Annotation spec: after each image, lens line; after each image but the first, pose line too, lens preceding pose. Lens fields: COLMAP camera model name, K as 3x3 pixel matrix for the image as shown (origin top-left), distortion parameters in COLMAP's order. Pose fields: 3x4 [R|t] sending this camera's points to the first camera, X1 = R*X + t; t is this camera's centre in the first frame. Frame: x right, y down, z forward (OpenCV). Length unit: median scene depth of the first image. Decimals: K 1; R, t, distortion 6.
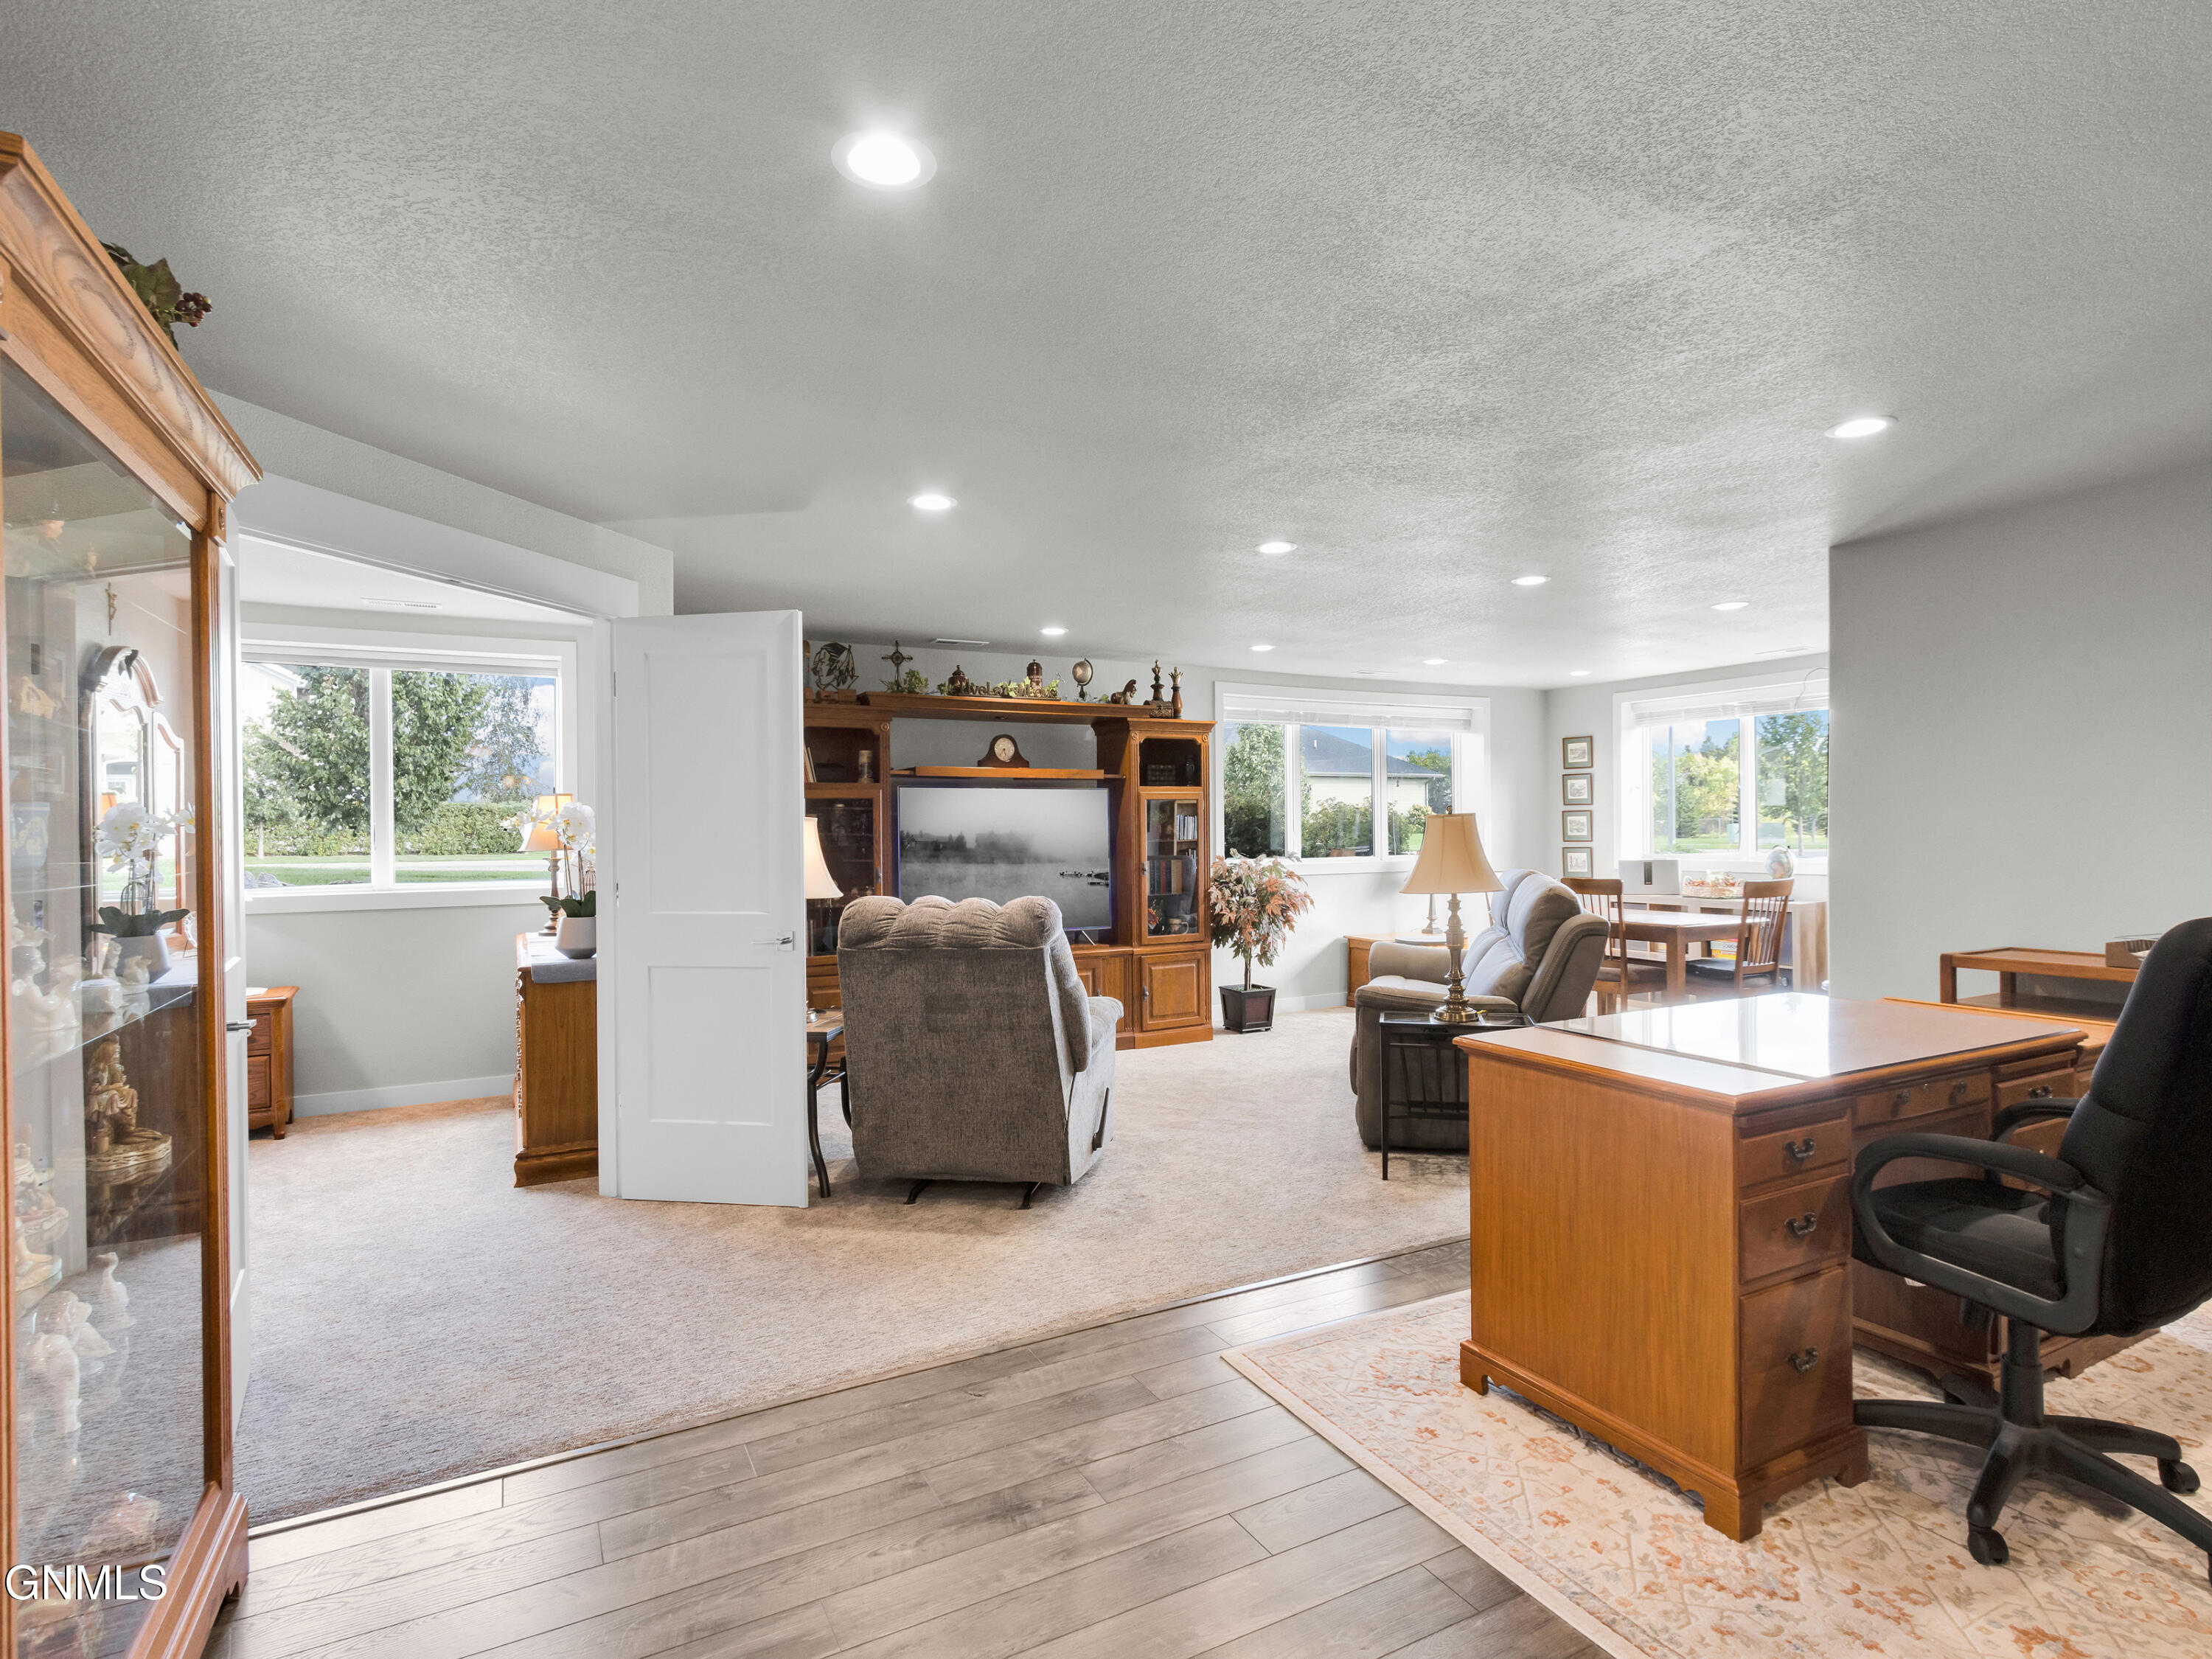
lens RADIAL K [[1107.6, 0, 1106.0], [0, 1107.6, 829.5], [0, 0, 1]] dist [-0.000274, -0.000074]
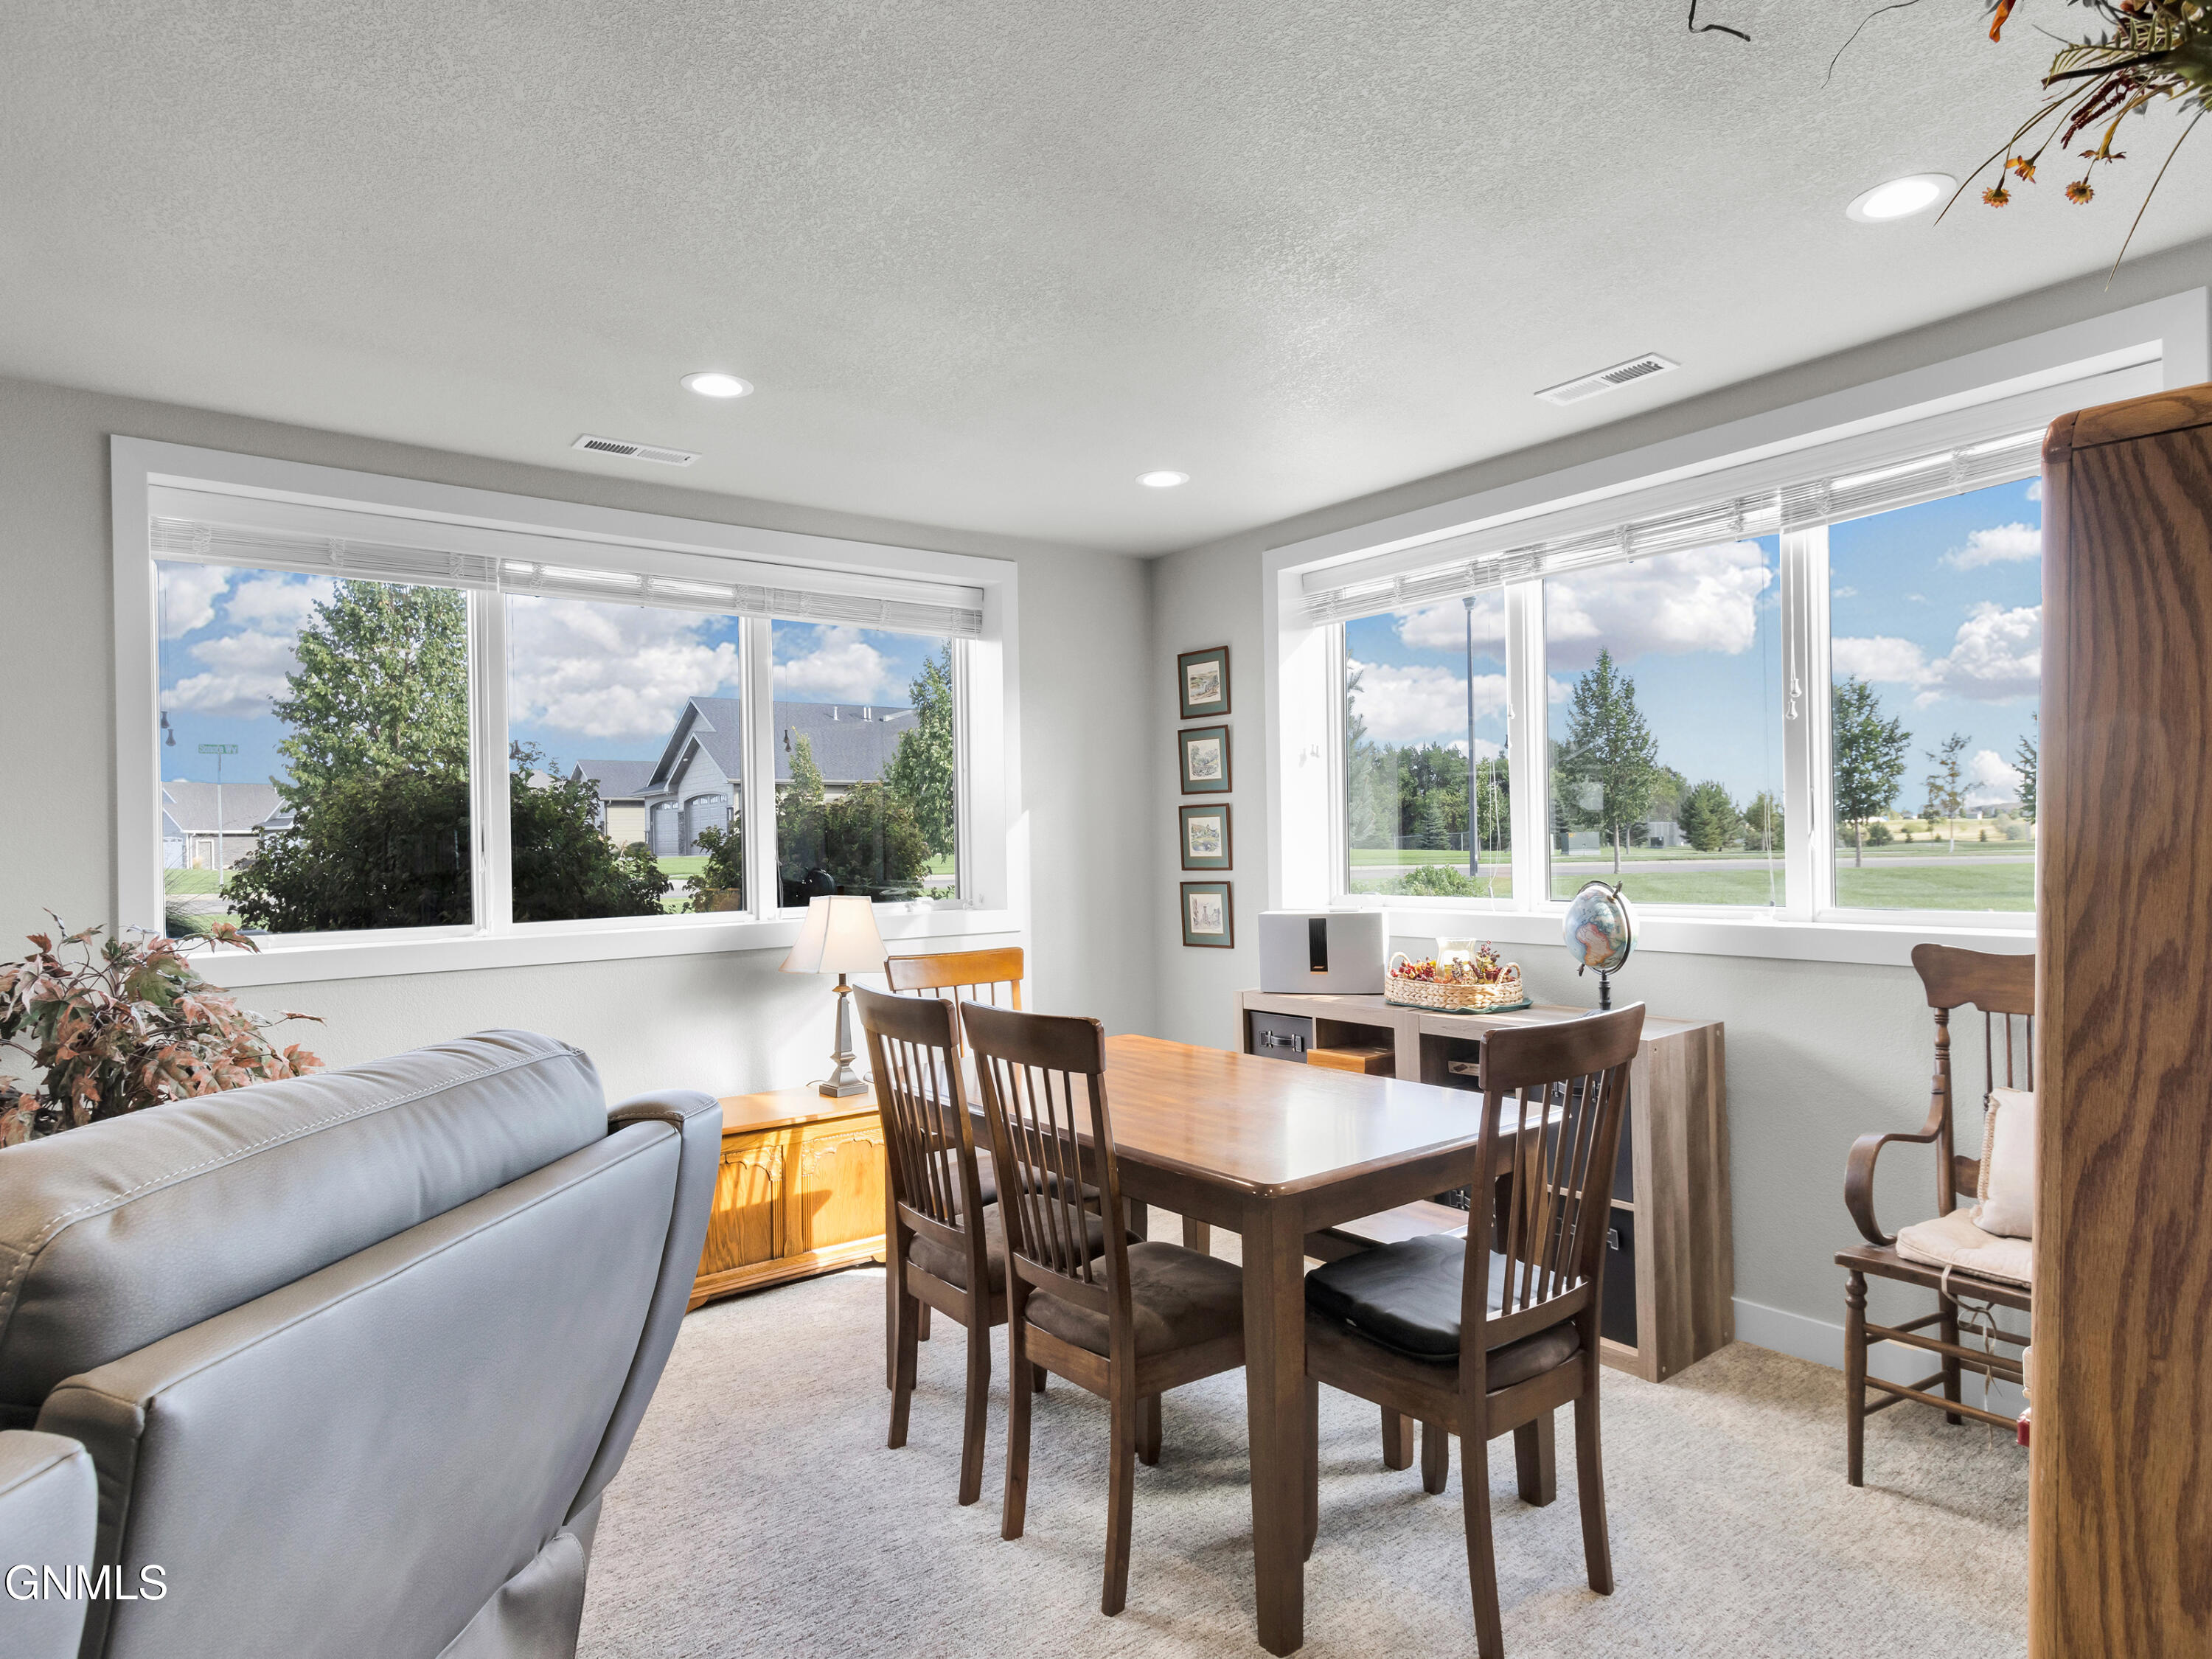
lens RADIAL K [[1235.3, 0, 1106.0], [0, 1235.3, 829.5], [0, 0, 1]] dist [0.000064, -0.000068]
pose [[0.985749, -0.008074, 0.168029, 0.317947], [0.010508, 0.999852, -0.013603, 0.000318], [-0.167895, 0.015174, 0.985688, 0.522762]]
